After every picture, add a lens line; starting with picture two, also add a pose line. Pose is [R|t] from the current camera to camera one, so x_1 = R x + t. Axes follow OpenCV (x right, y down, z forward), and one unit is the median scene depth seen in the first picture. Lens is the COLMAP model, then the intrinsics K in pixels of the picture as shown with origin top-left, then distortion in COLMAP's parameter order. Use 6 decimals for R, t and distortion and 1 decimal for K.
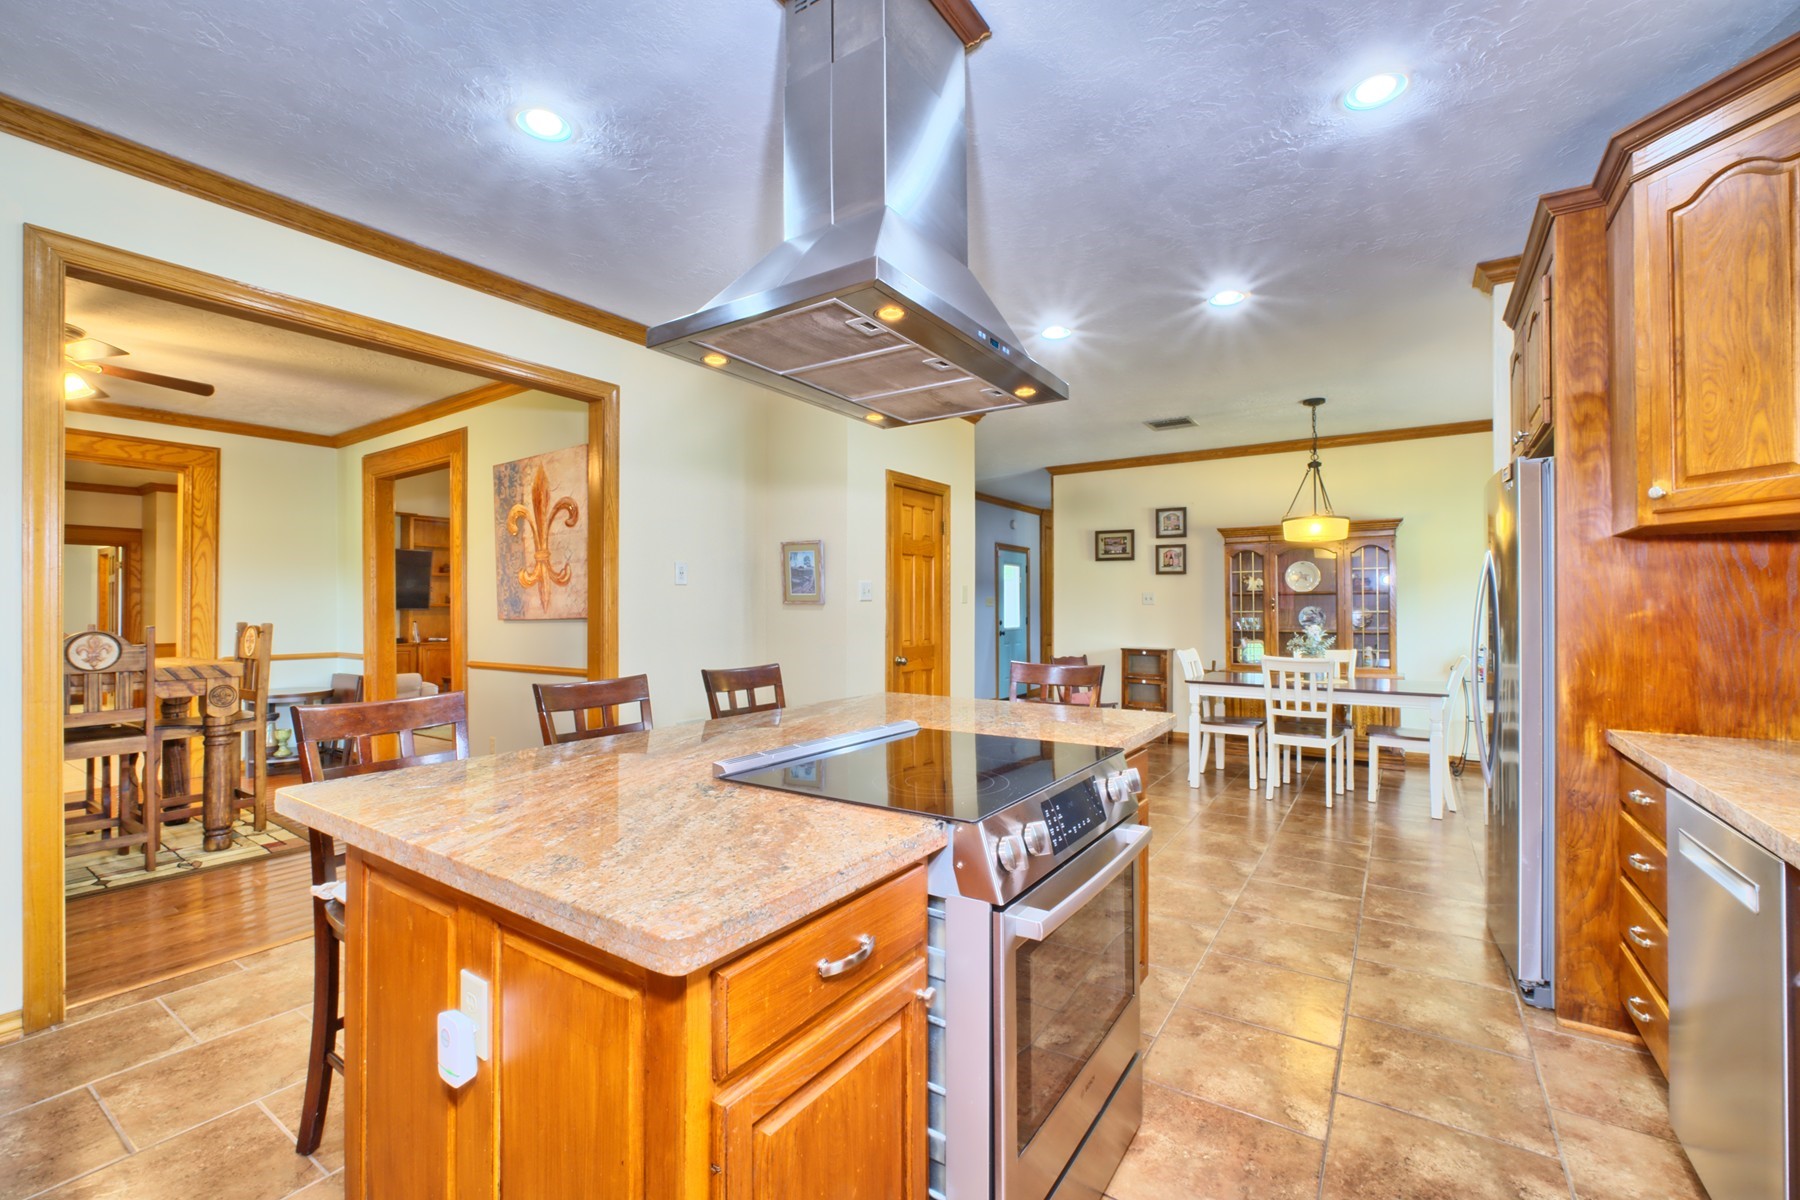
lens RADIAL K [[763.3, 0, 884.4], [0, 763.3, 603.0], [0, 0, 1]] dist [-0.010298, -0.000160]
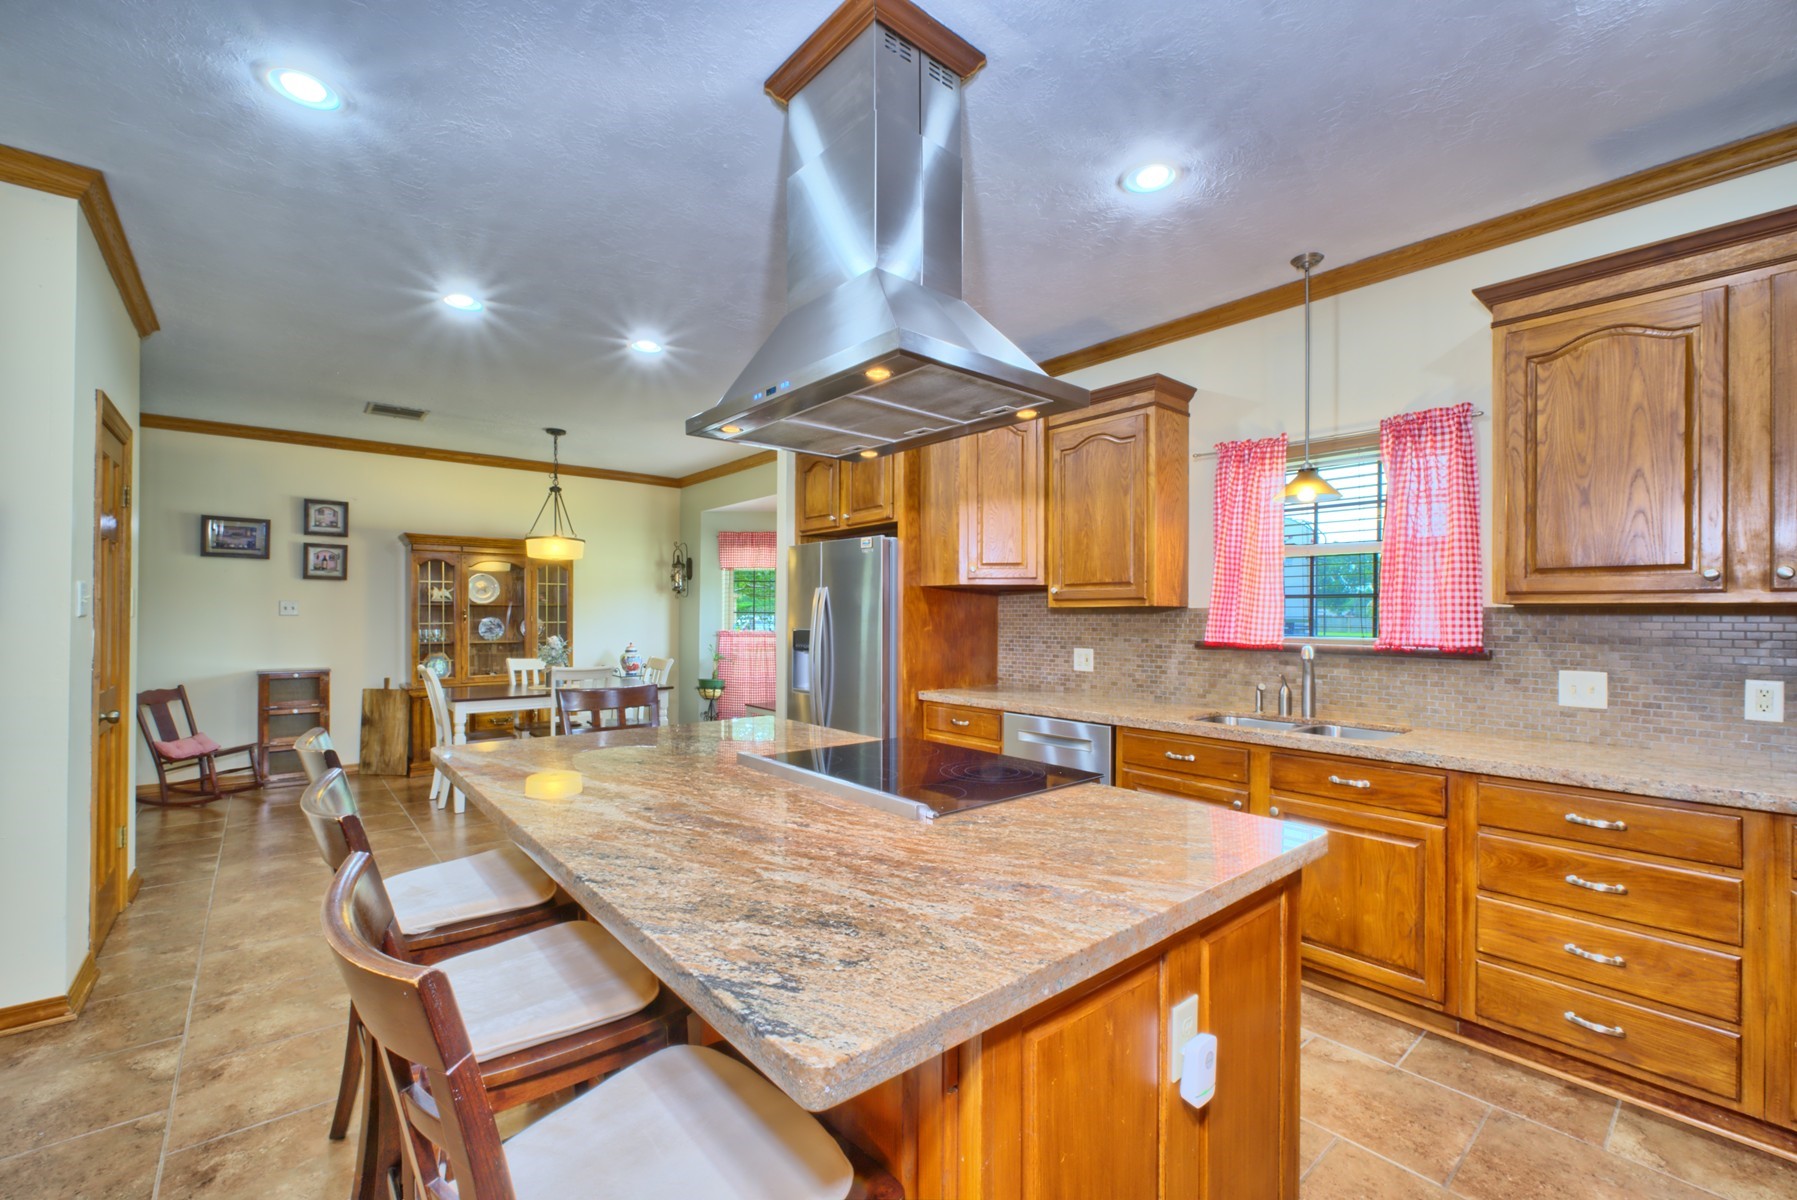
lens RADIAL K [[757.4, 0, 901.0], [0, 757.4, 609.0], [0, 0, 1]] dist [-0.024578, 0.008762]
pose [[0.260059, 0.005960, 0.965574, -0.380360], [-0.008470, 0.999957, -0.003891, -0.010622], [-0.965556, -0.007167, 0.260098, 0.257405]]
